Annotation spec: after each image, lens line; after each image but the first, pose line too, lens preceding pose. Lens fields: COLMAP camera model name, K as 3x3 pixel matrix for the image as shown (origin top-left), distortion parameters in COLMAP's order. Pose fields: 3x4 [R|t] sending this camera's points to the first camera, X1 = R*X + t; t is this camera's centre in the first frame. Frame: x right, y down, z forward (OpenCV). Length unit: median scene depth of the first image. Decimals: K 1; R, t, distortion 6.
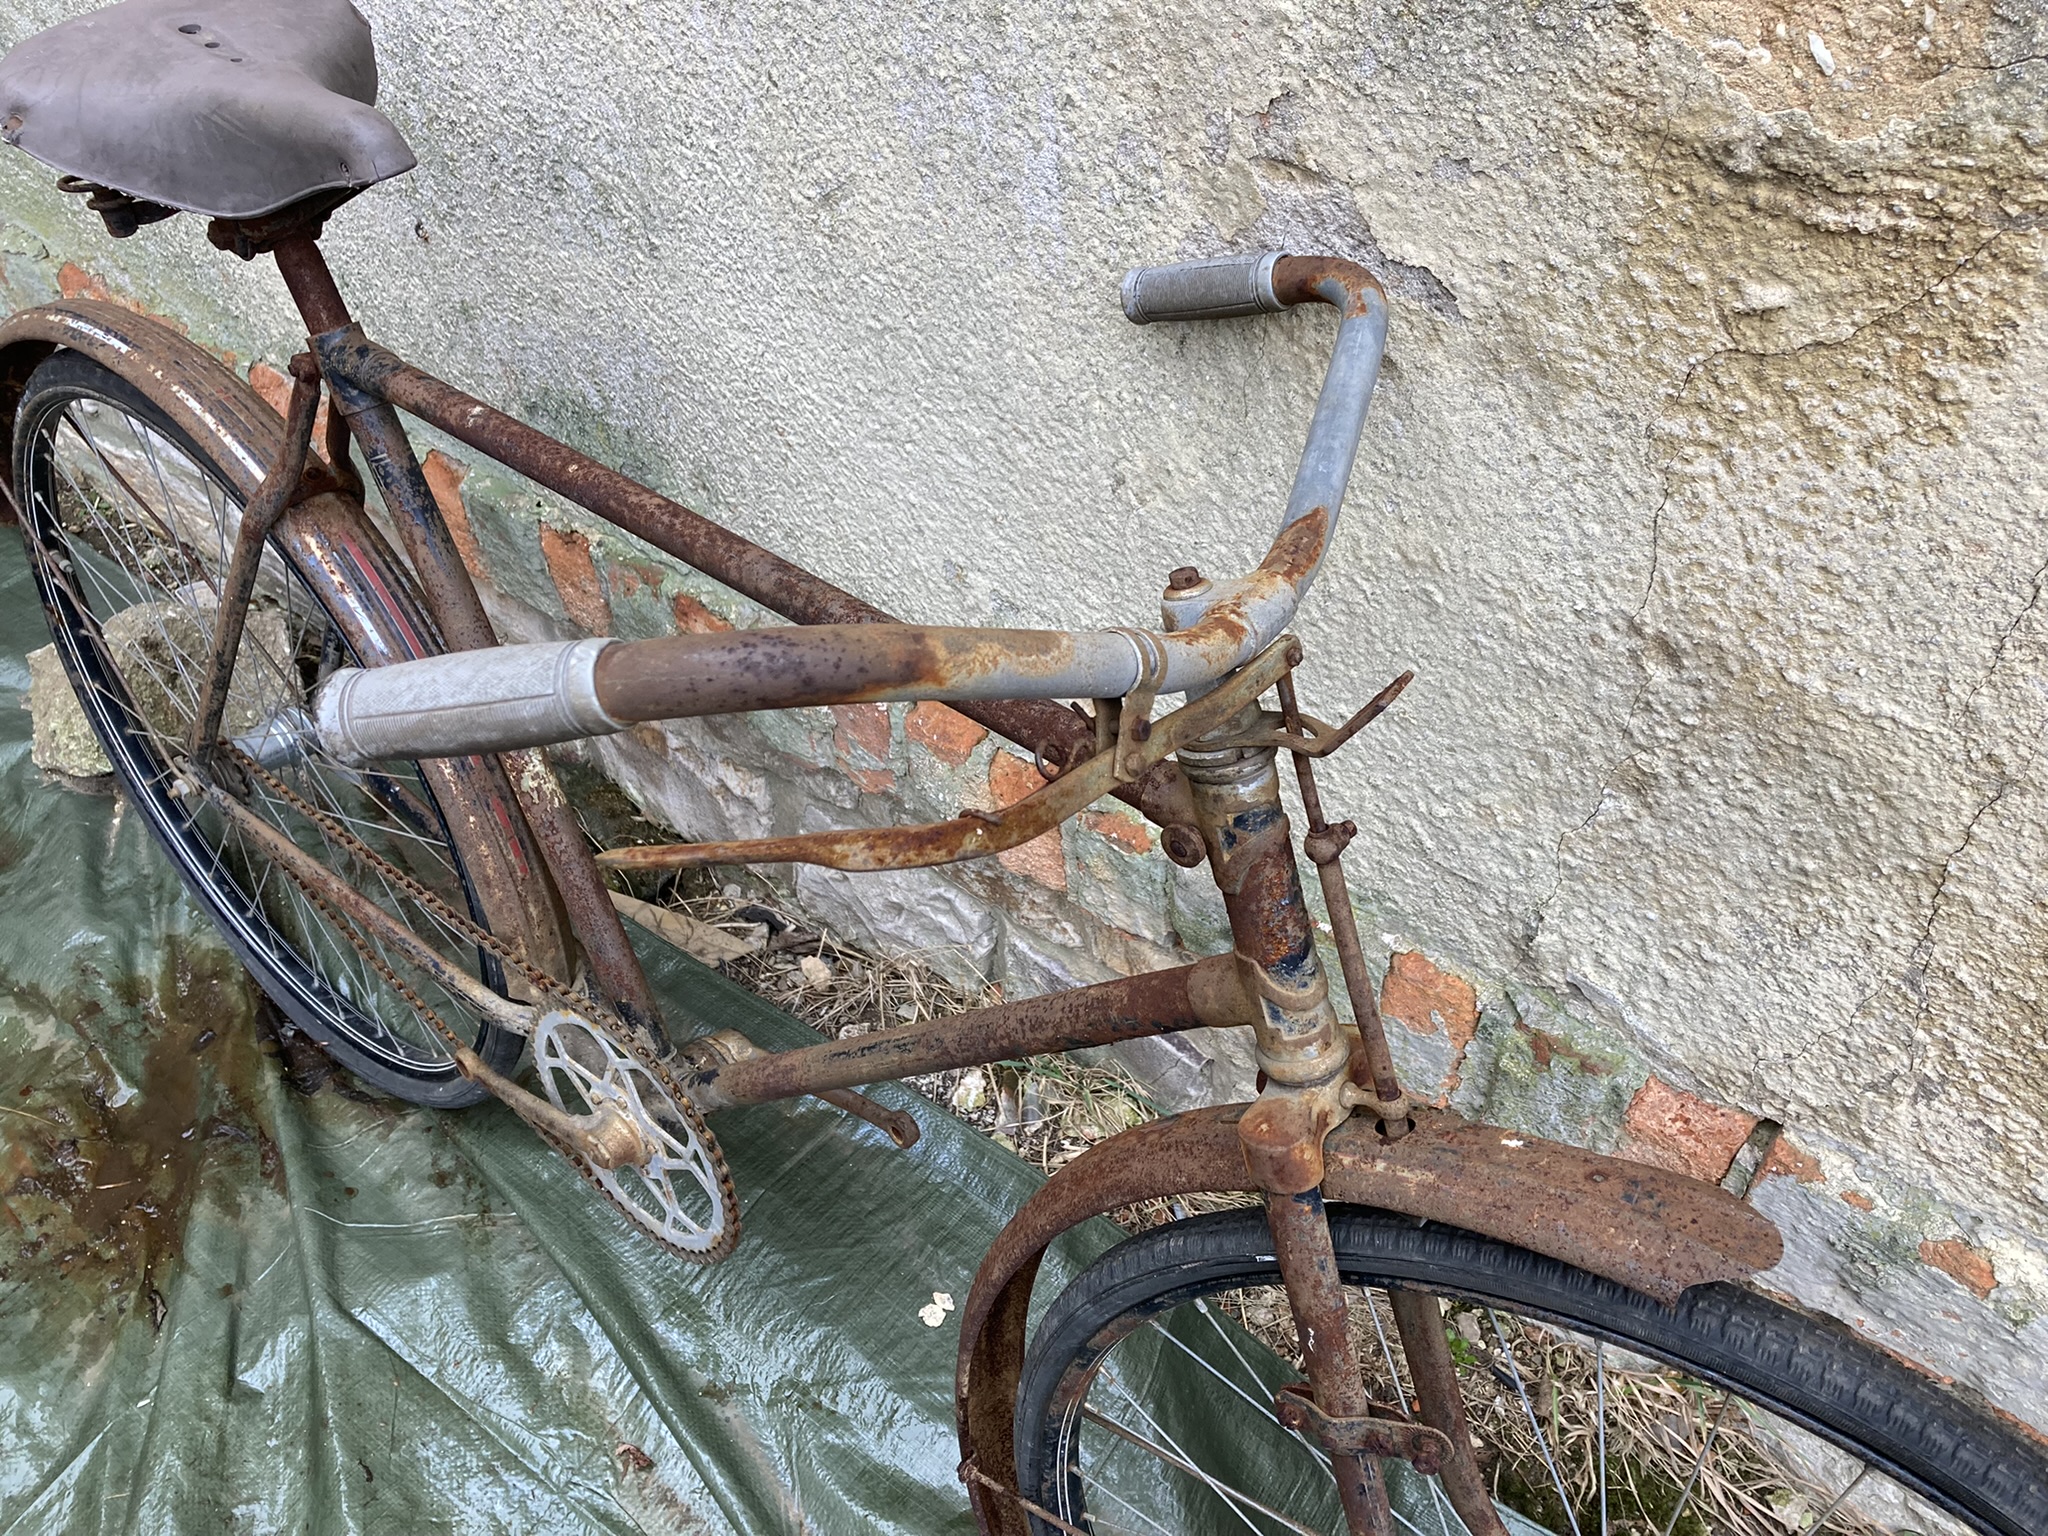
lens RADIAL K [[1713.3, 0, 1042.3], [0, 1713.3, 731.9], [0, 0, 1]] dist [0.019471, -0.010967]
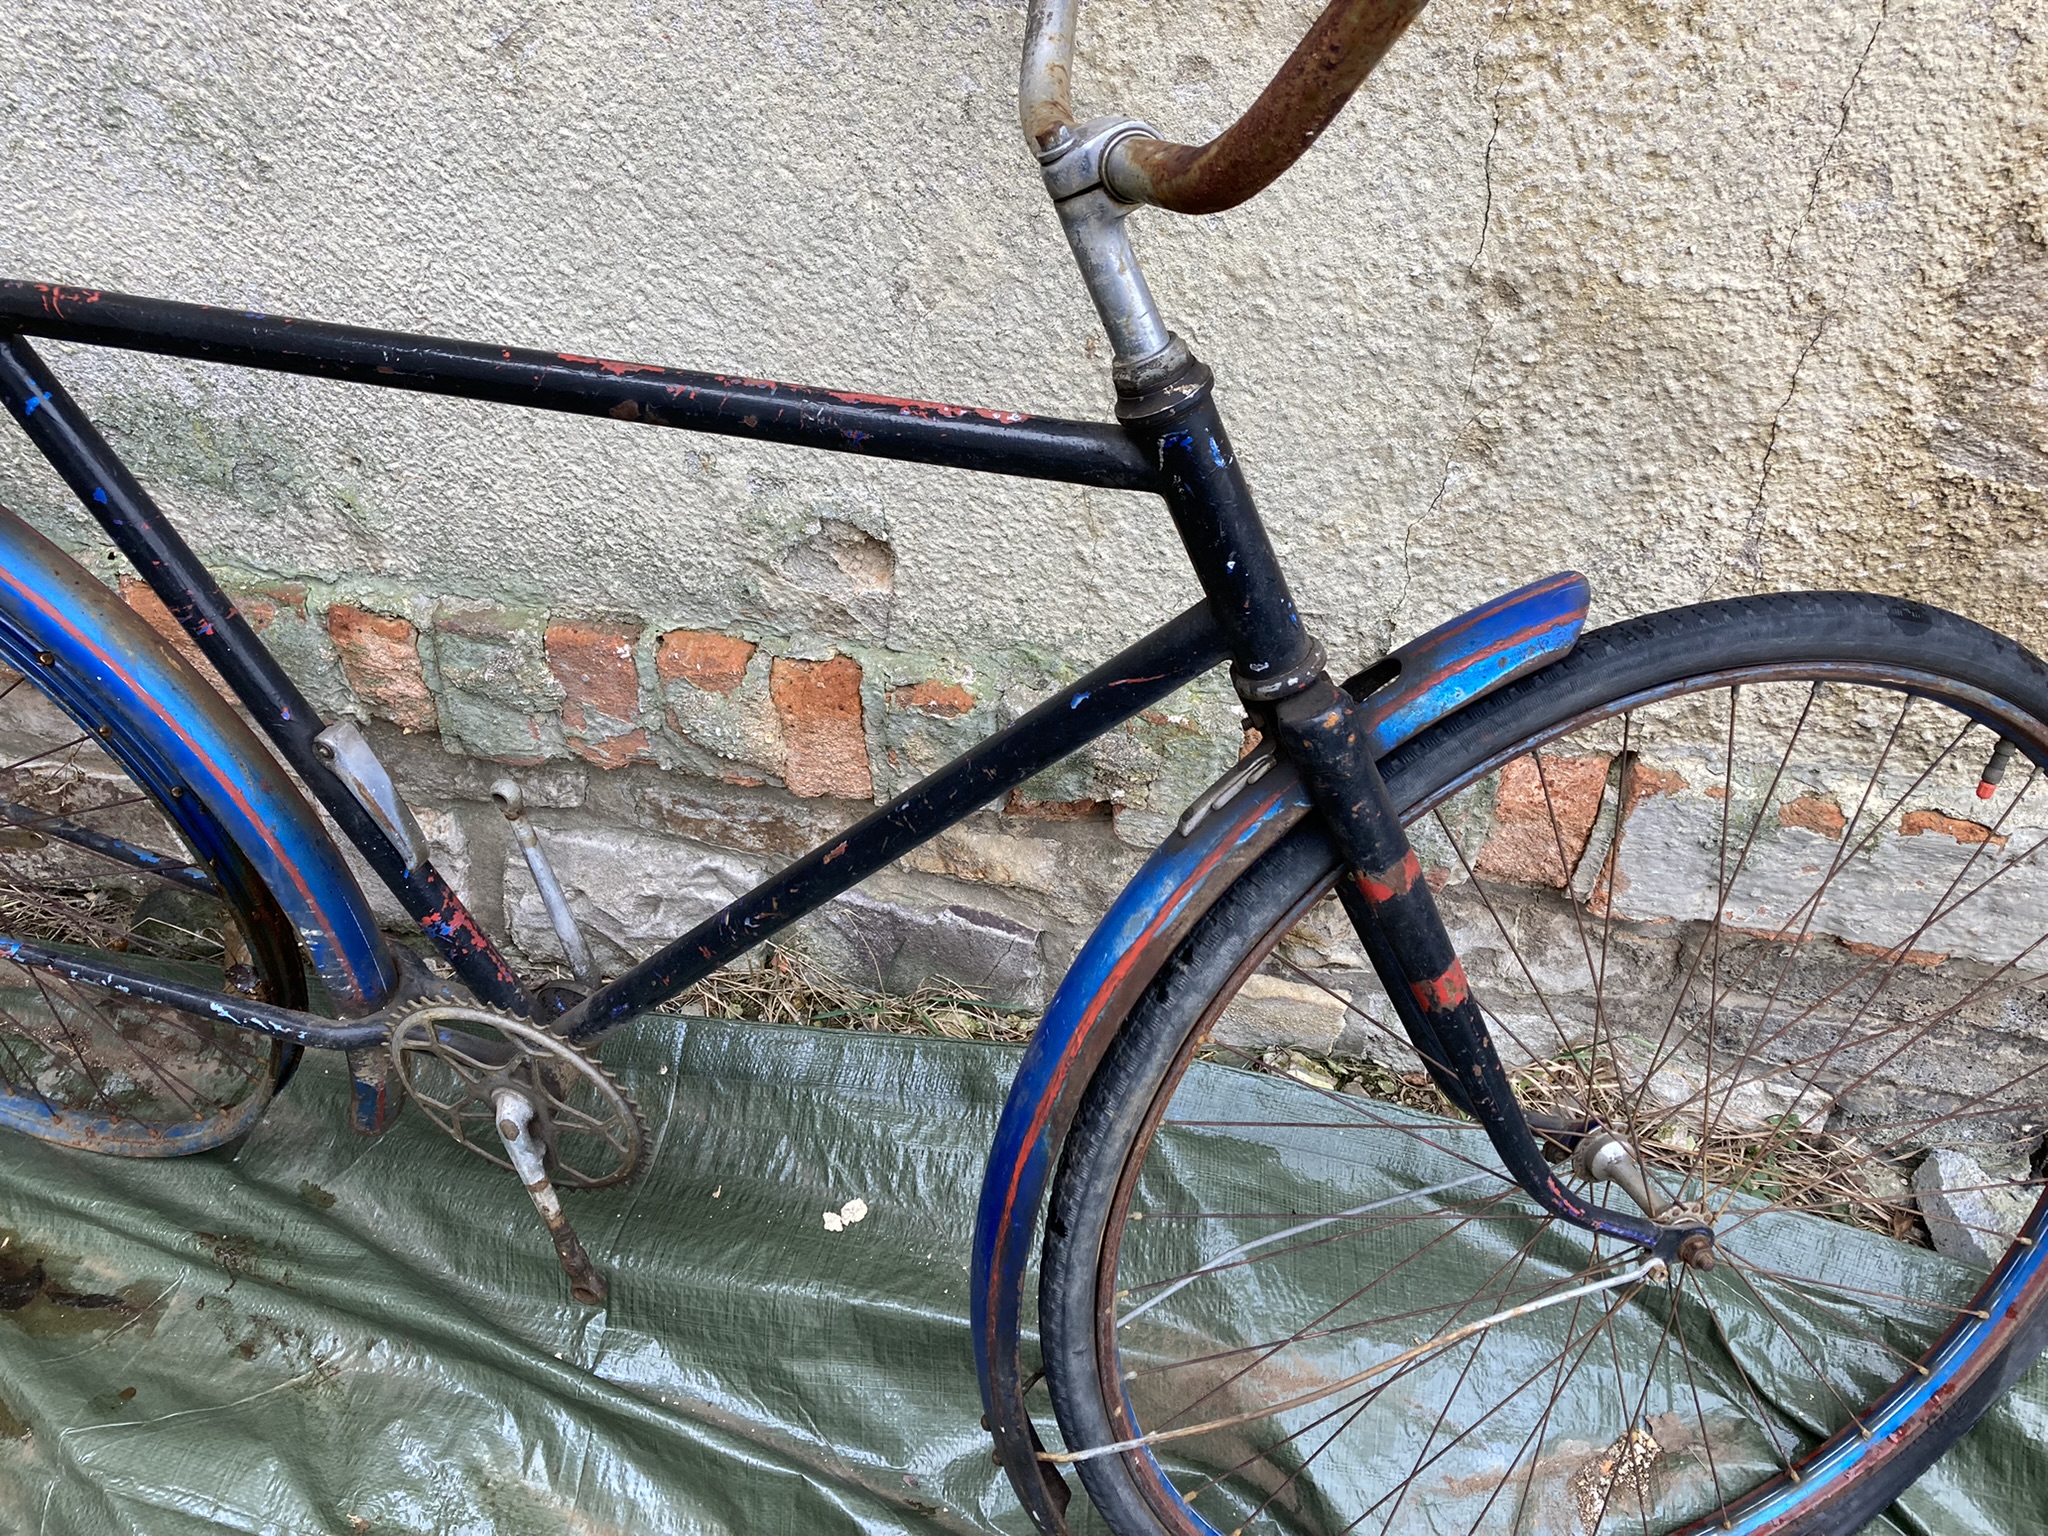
lens RADIAL K [[1713.3, 0, 1045.0], [0, 1713.3, 741.0], [0, 0, 1]] dist [0.019471, -0.010967]
pose [[0.905089, -0.261843, 0.335041, -0.308215], [0.277543, 0.960713, 0.001062, 0.133598], [-0.322156, 0.092027, 0.942203, 0.112320]]
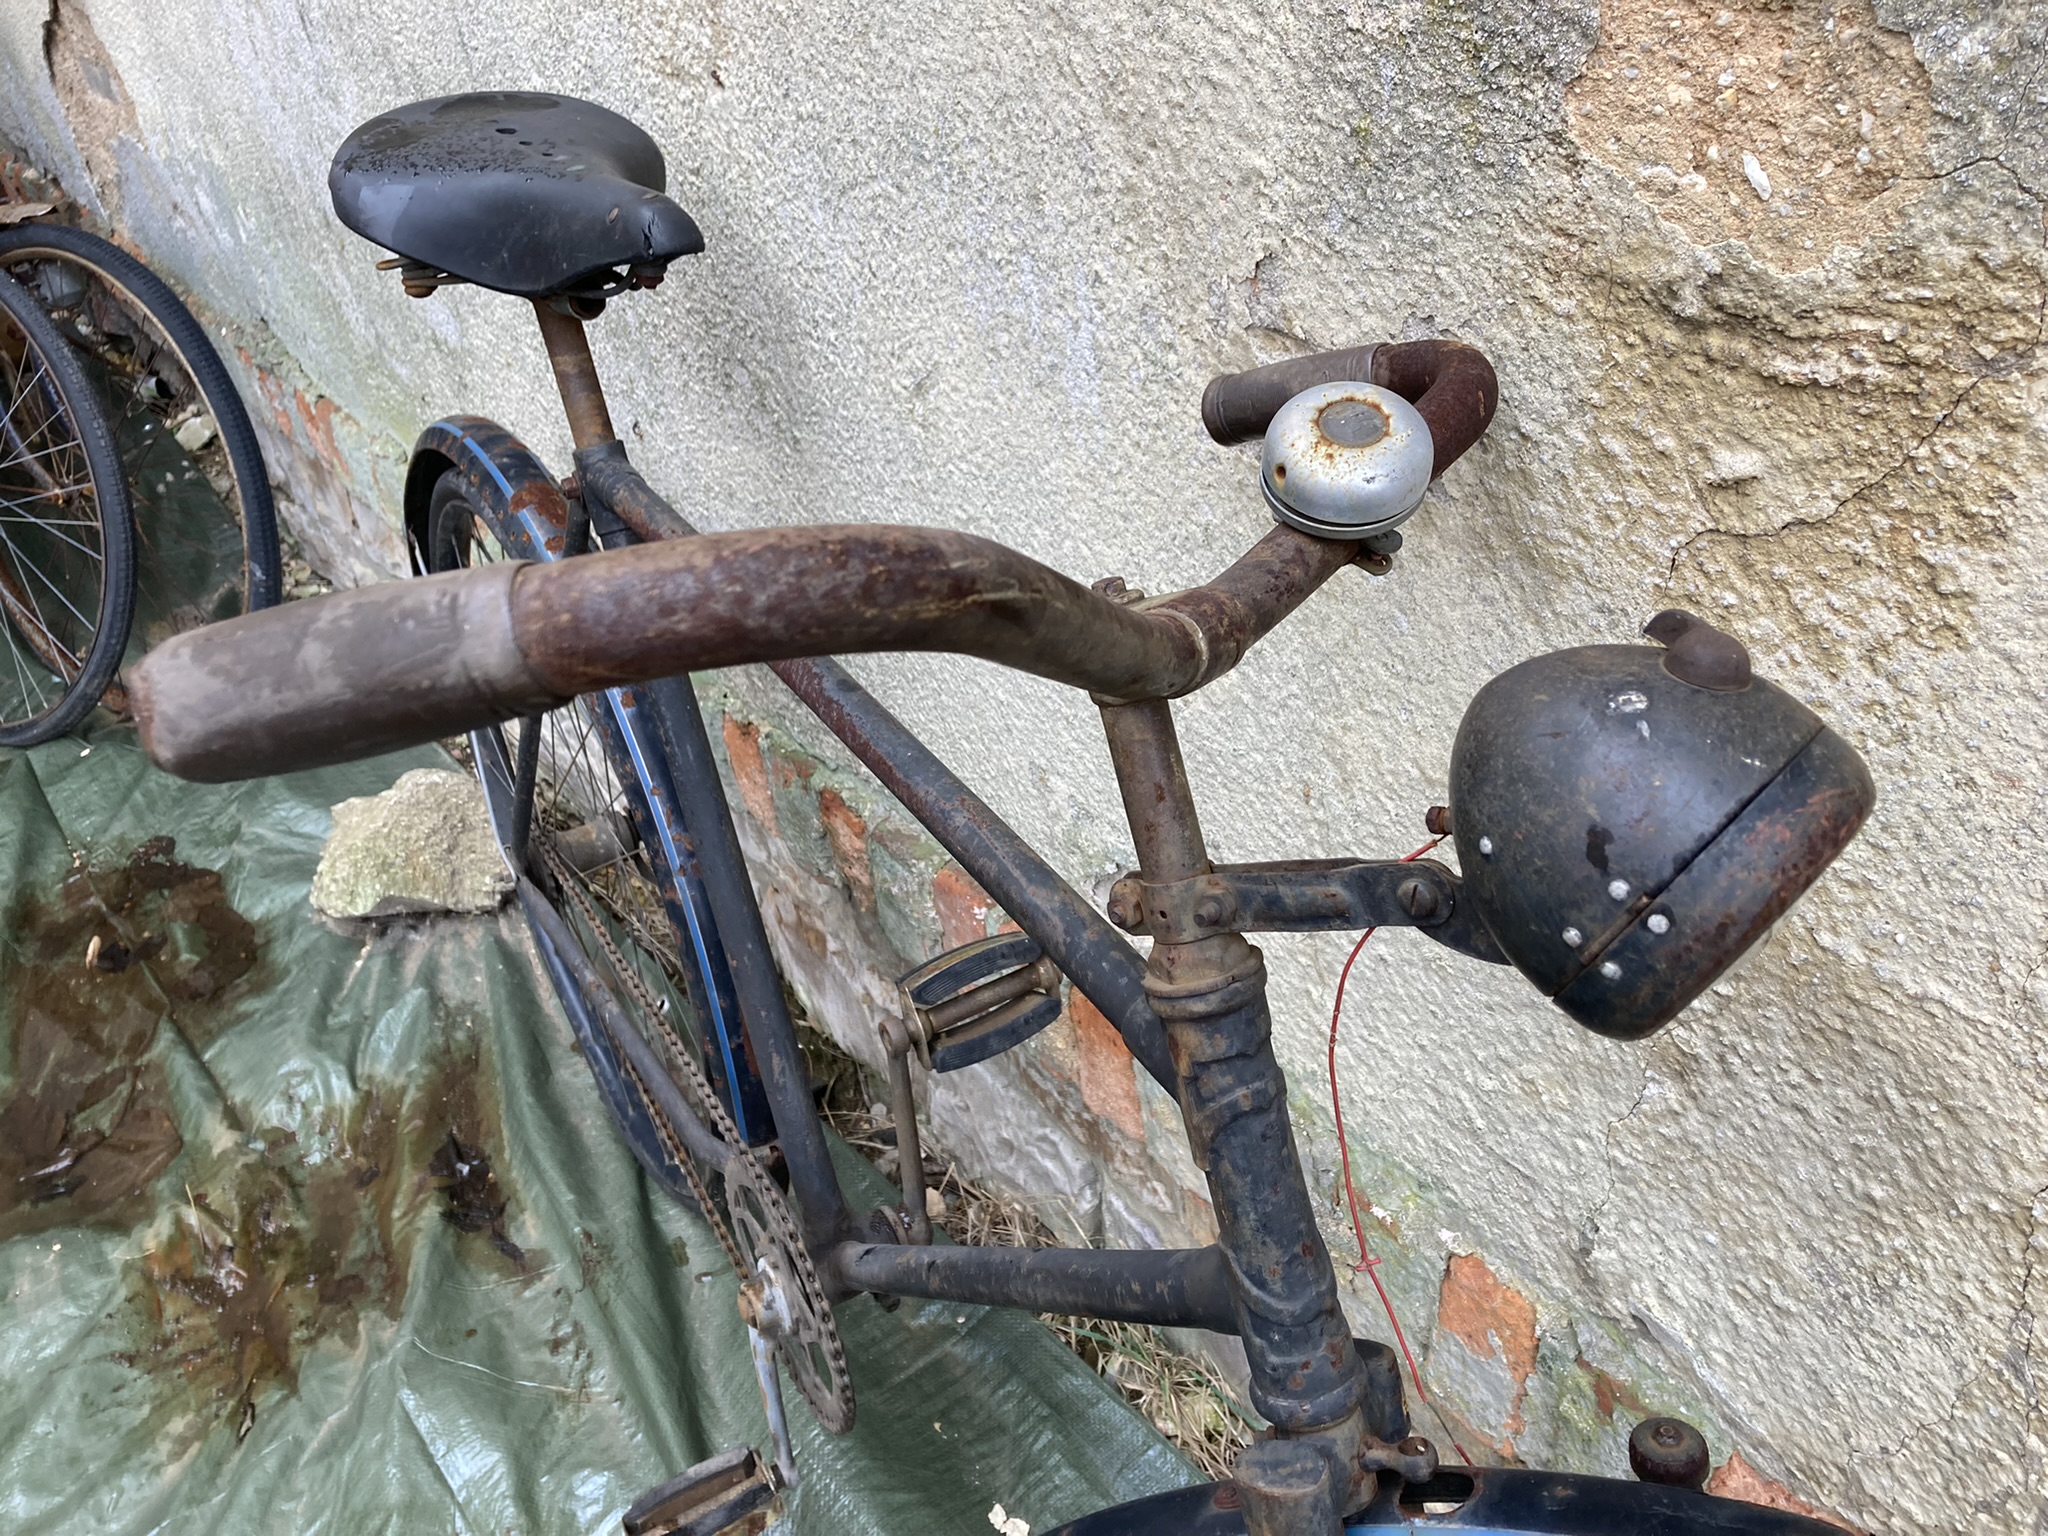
lens RADIAL K [[1713.3, 0, 1010.2], [0, 1713.3, 750.7], [0, 0, 1]] dist [0.019471, -0.010967]
pose [[0.960900, 0.095756, -0.259811, 0.243636], [-0.137497, 0.979452, -0.147543, 0.049522], [0.240345, 0.177497, 0.954321, 0.094631]]
